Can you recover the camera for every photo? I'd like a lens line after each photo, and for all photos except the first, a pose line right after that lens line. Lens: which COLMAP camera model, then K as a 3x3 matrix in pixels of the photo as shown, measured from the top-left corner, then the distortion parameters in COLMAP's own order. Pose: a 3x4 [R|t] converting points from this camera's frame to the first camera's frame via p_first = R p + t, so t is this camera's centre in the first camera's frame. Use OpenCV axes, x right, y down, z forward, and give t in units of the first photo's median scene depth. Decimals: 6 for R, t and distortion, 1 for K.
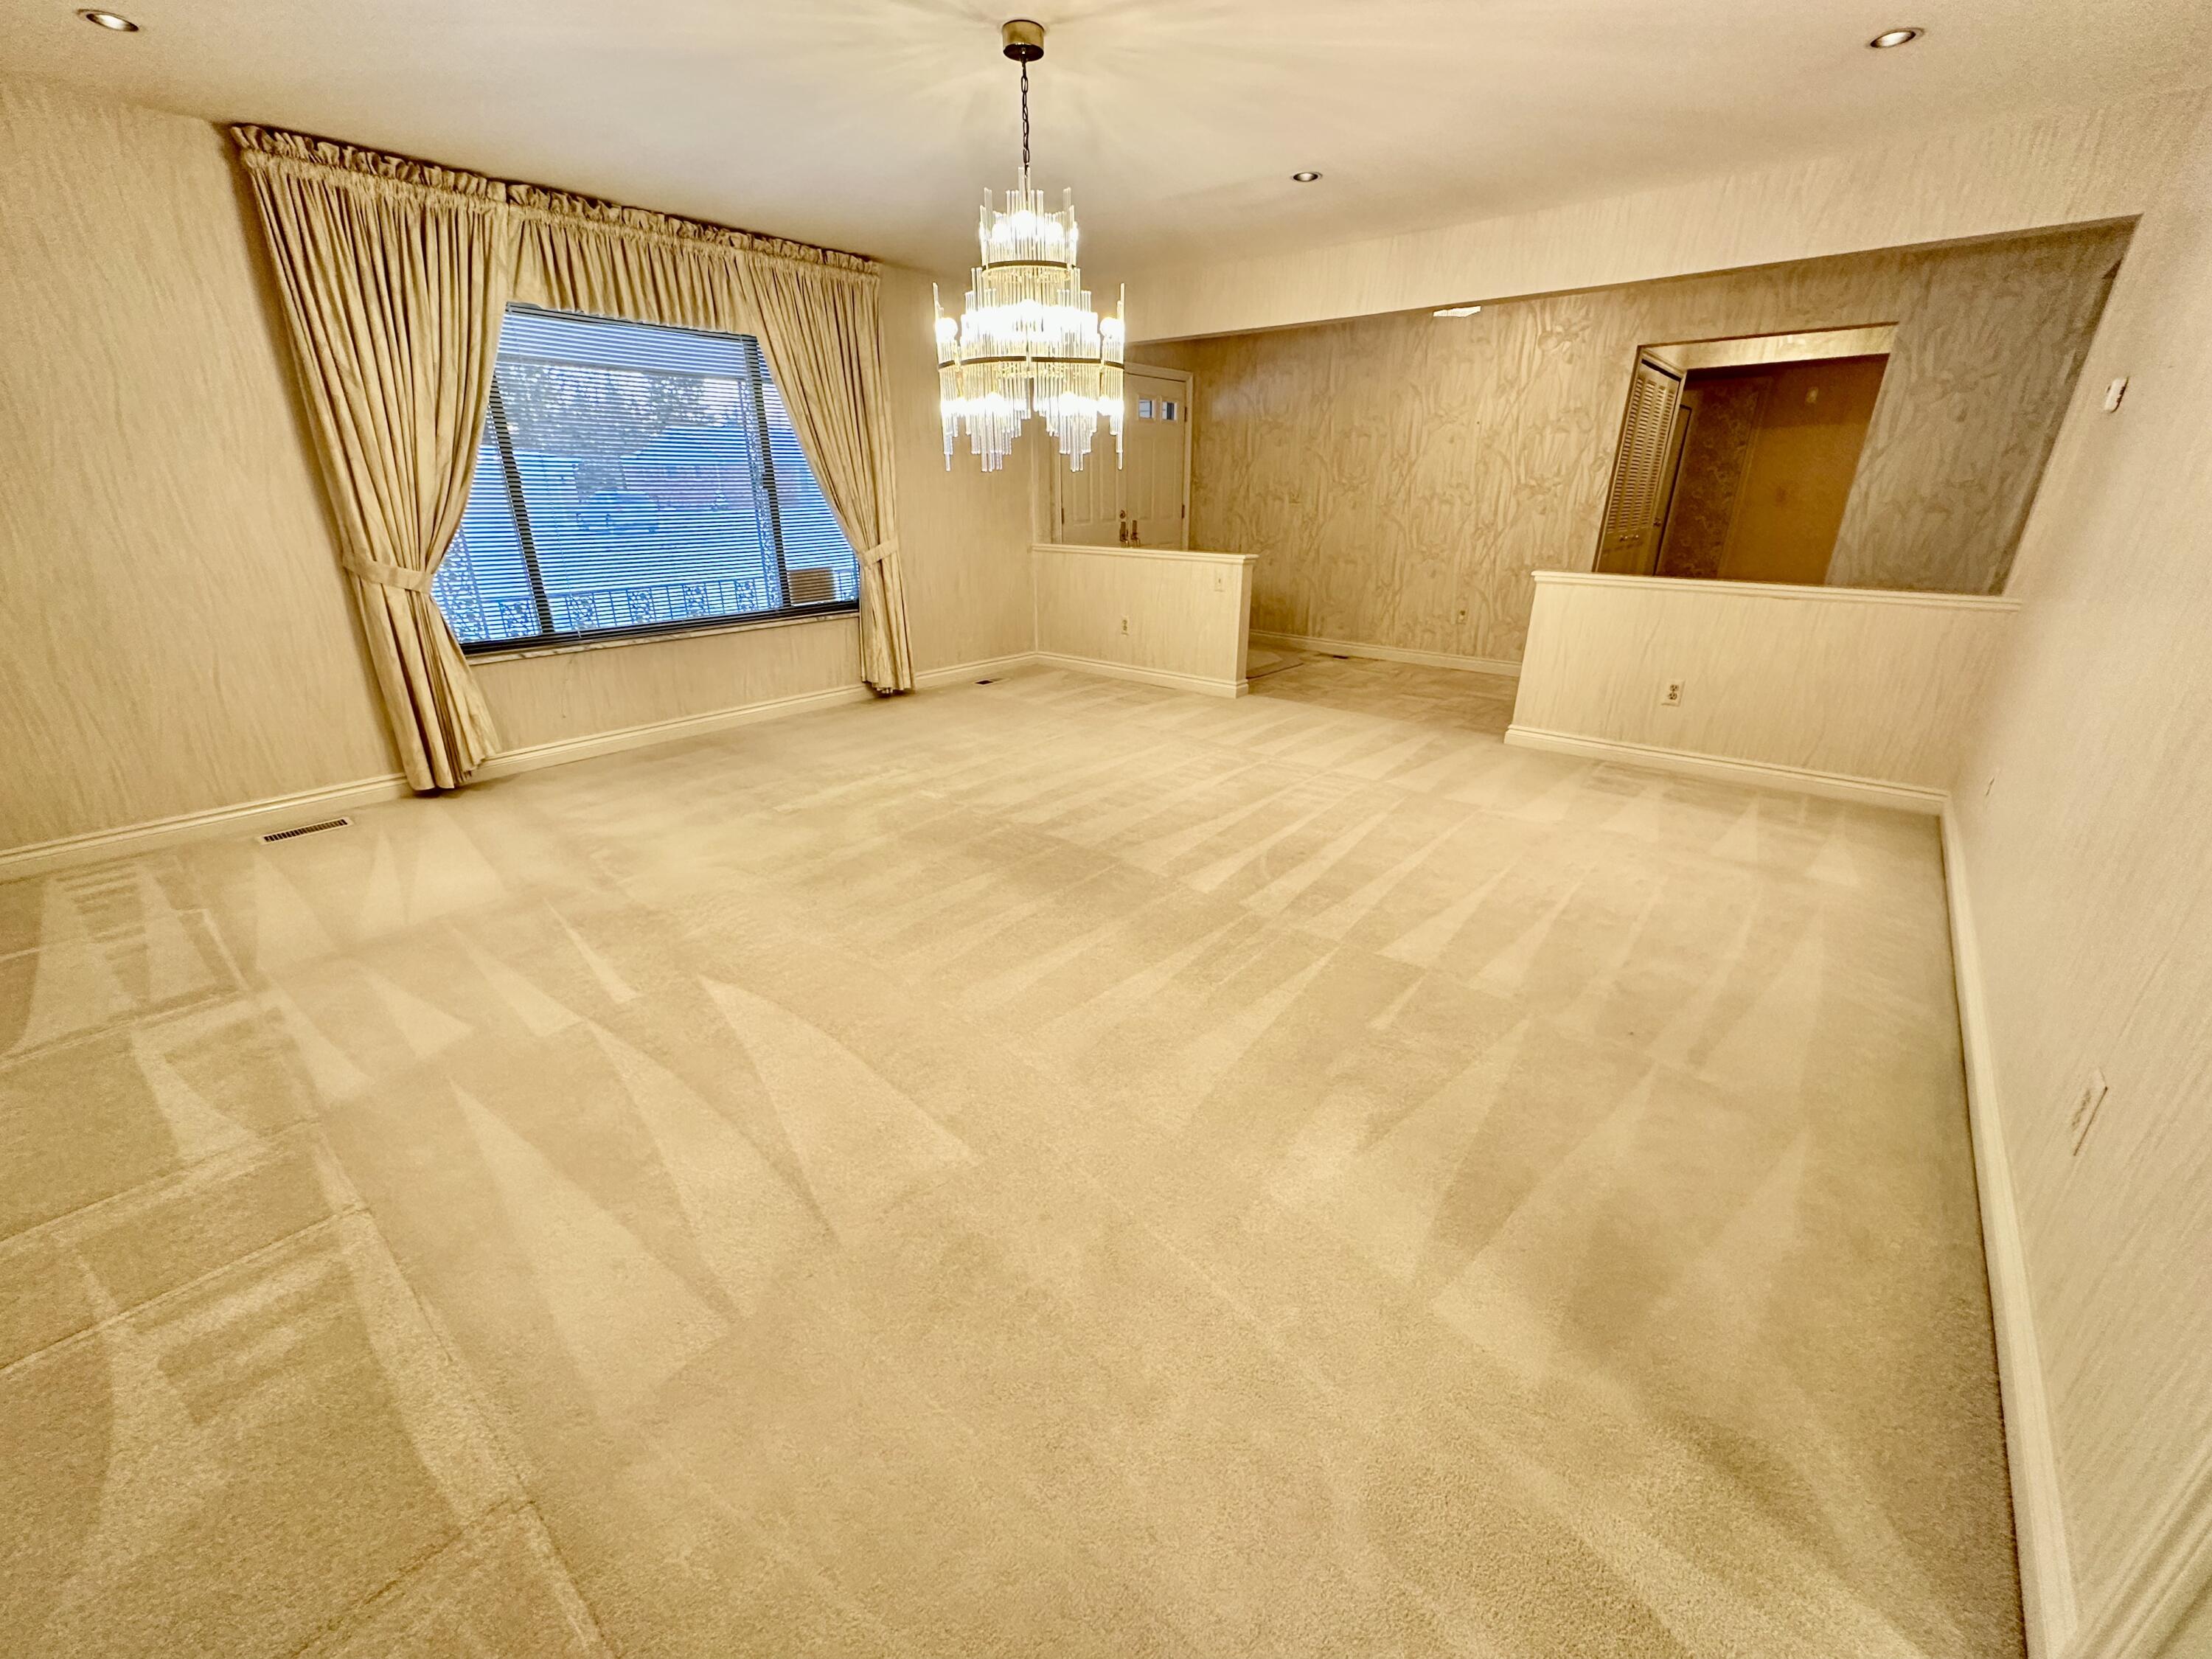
lens RADIAL K [[881.7, 0, 1102.6], [0, 881.7, 828.5], [0, 0, 1]] dist [-0.001750, -0.000154]
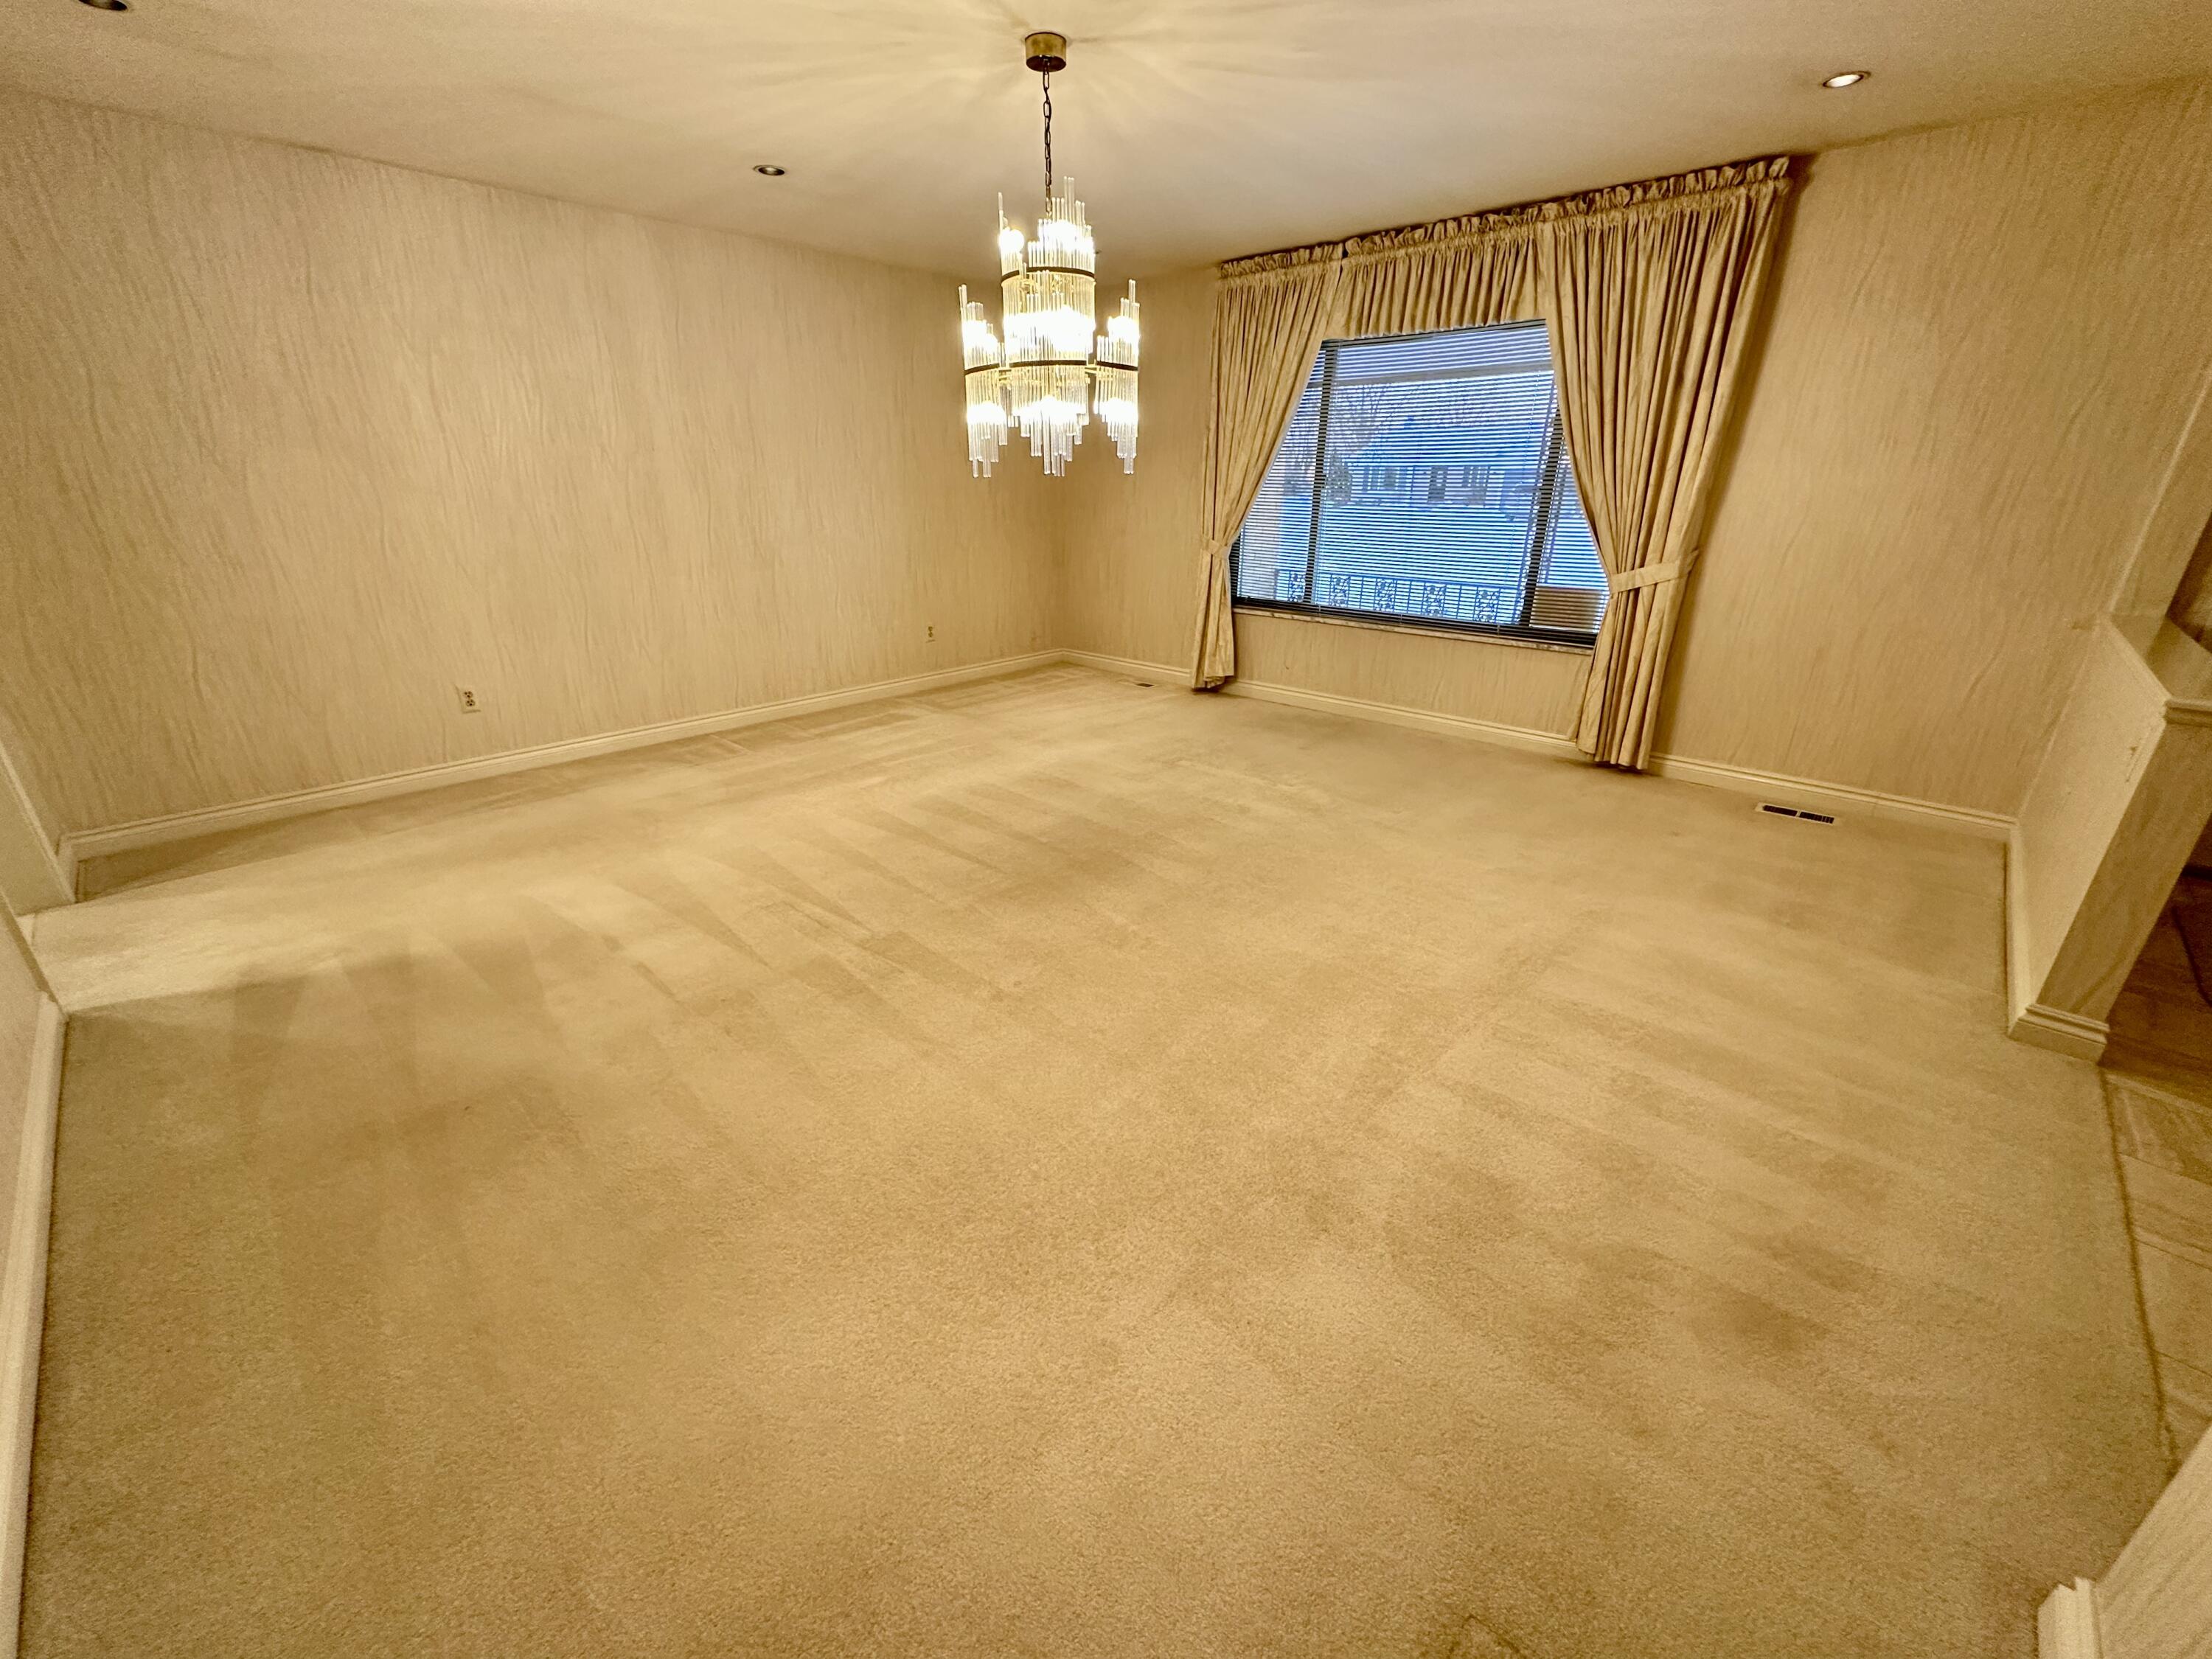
lens RADIAL K [[881.7, 0, 1104.9], [0, 881.7, 825.0], [0, 0, 1]] dist [-0.001750, -0.000154]
pose [[-0.057482, 0.365904, -0.928876, 0.579033], [-0.364255, 0.858587, 0.360758, -0.257278], [0.929523, 0.359085, 0.083929, 0.639161]]
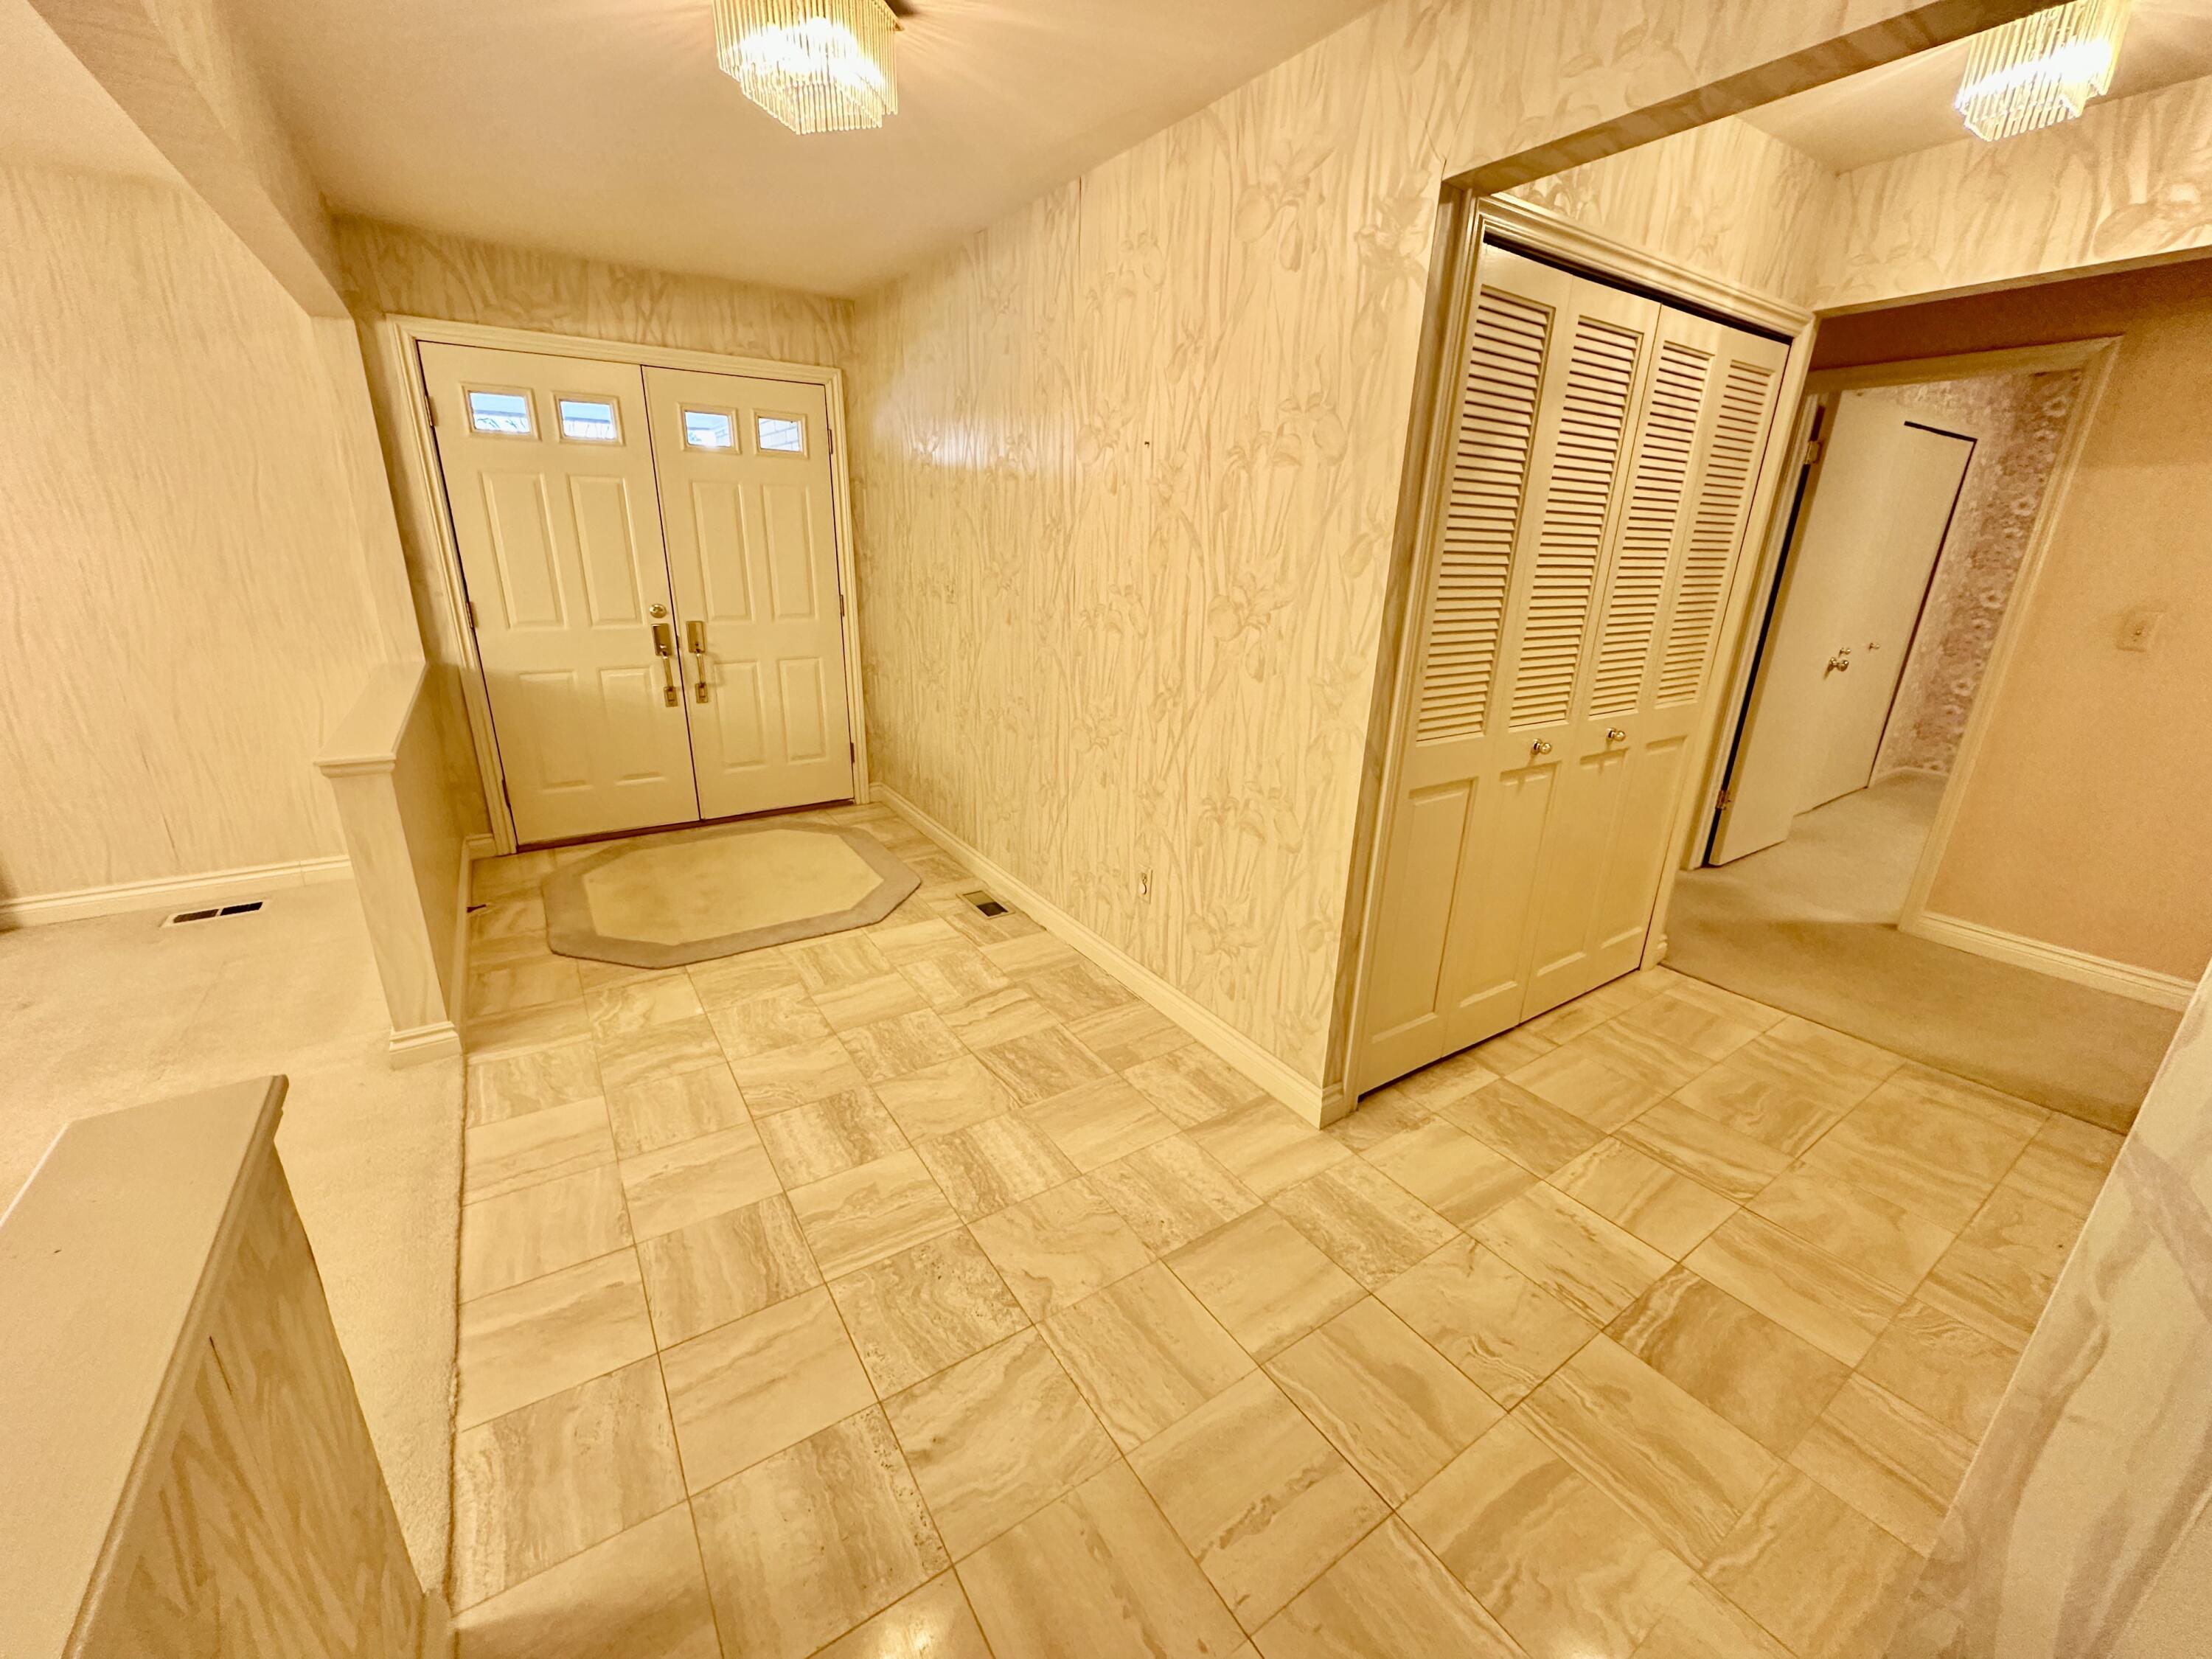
lens RADIAL K [[881.7, 0, 1112.7], [0, 881.7, 831.3], [0, 0, 1]] dist [-0.001750, -0.000154]
pose [[0.962514, 0.106475, -0.249459, 0.673036], [-0.118096, 0.992485, -0.032049, -0.340534], [0.244172, 0.060308, 0.967855, 0.778700]]
